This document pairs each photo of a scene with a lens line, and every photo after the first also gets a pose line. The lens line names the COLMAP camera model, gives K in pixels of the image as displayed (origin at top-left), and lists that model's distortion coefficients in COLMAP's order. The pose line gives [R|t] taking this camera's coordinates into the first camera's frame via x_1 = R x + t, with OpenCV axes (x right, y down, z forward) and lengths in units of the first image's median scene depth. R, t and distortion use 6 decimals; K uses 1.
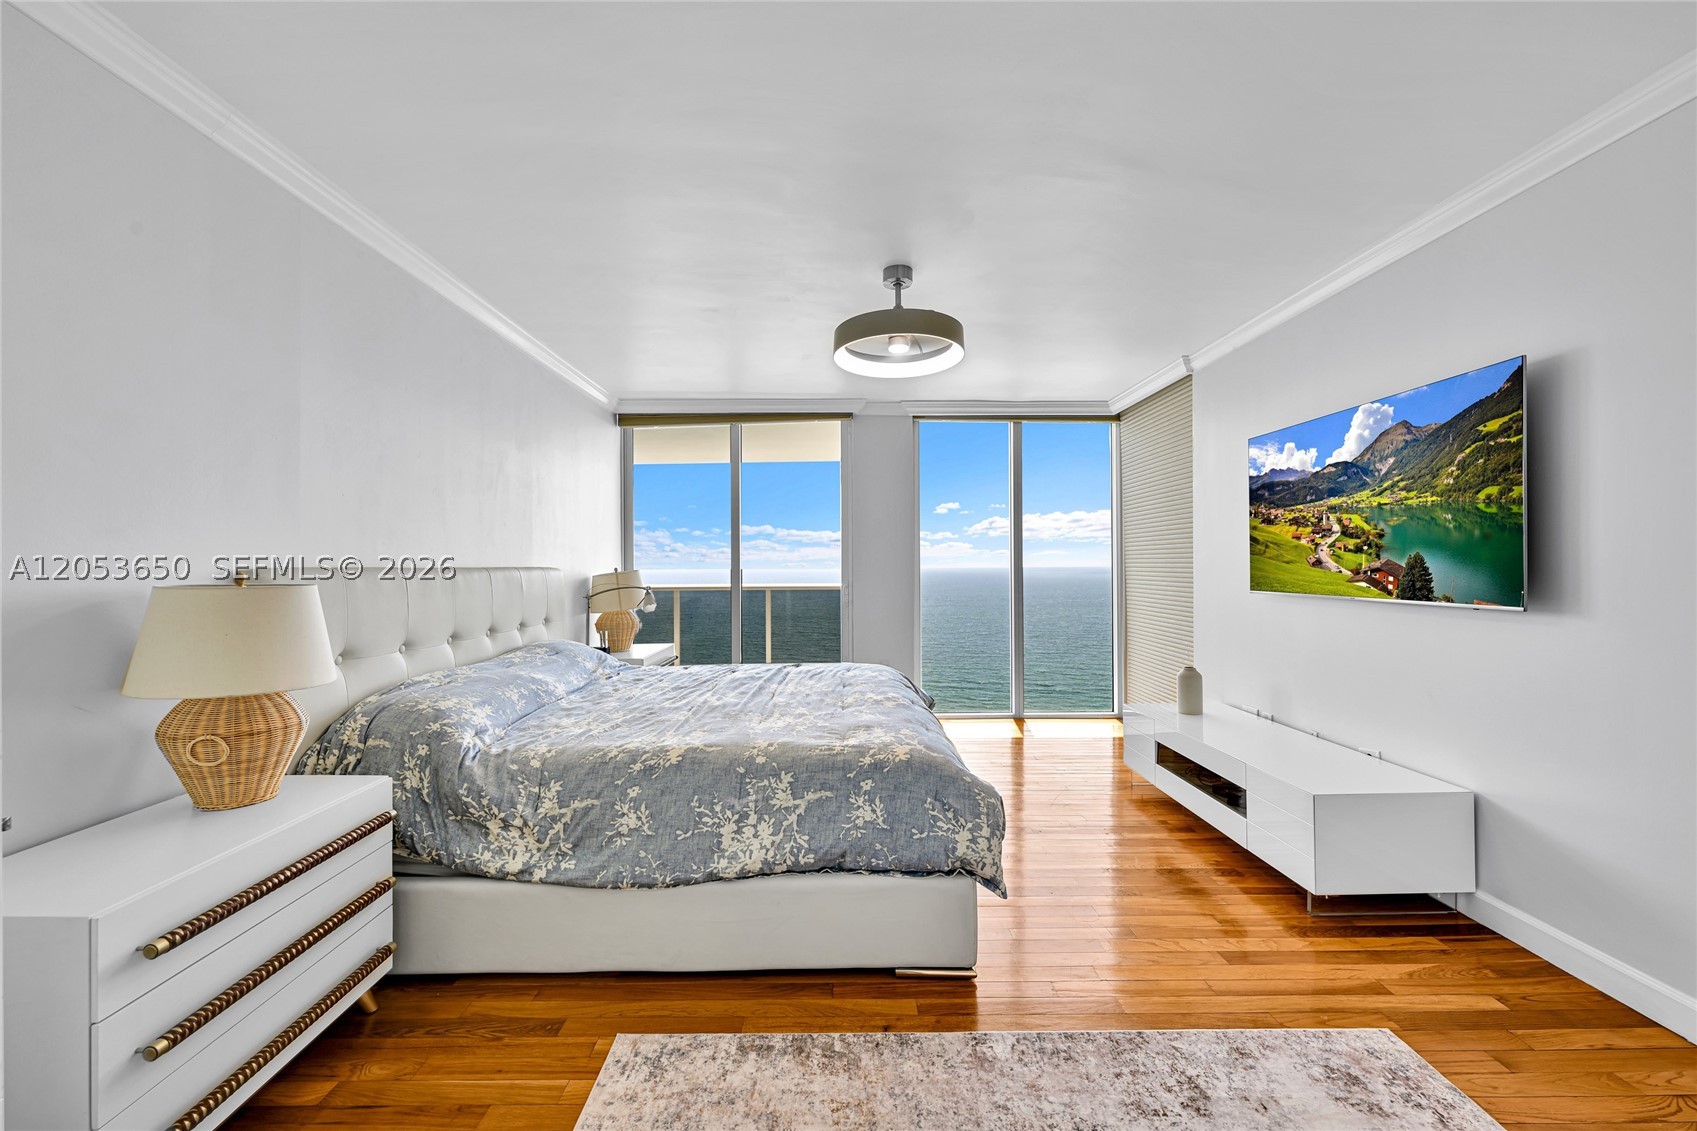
lens RADIAL K [[680.7, 0, 831.7], [0, 680.7, 566.5], [0, 0, 1]] dist [-0.001777, 0.001125]
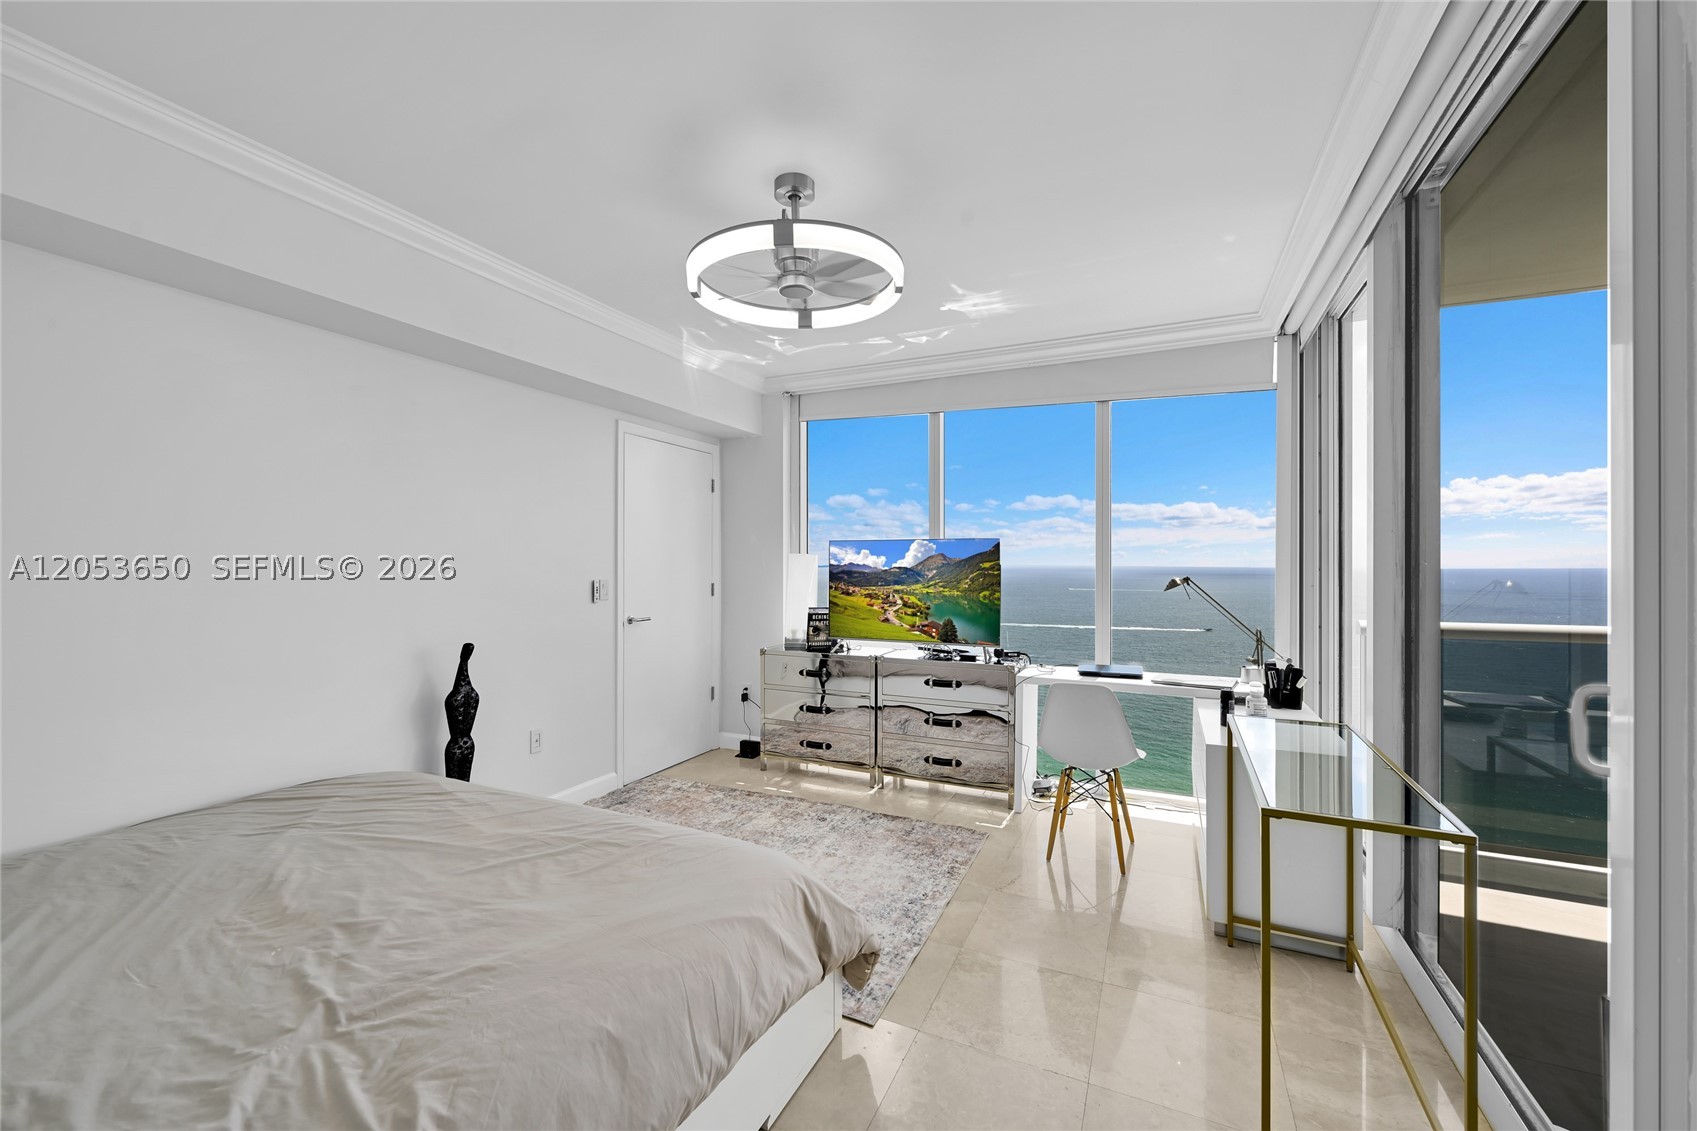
lens RADIAL K [[701.1, 0, 817.0], [0, 701.1, 565.0], [0, 0, 1]] dist [-0.000069, 0.000023]
pose [[0.444140, 0.005501, 0.895941, -1.156085], [-0.002494, 0.999985, -0.004904, -0.158806], [-0.895954, -0.000056, 0.444147, 0.376184]]
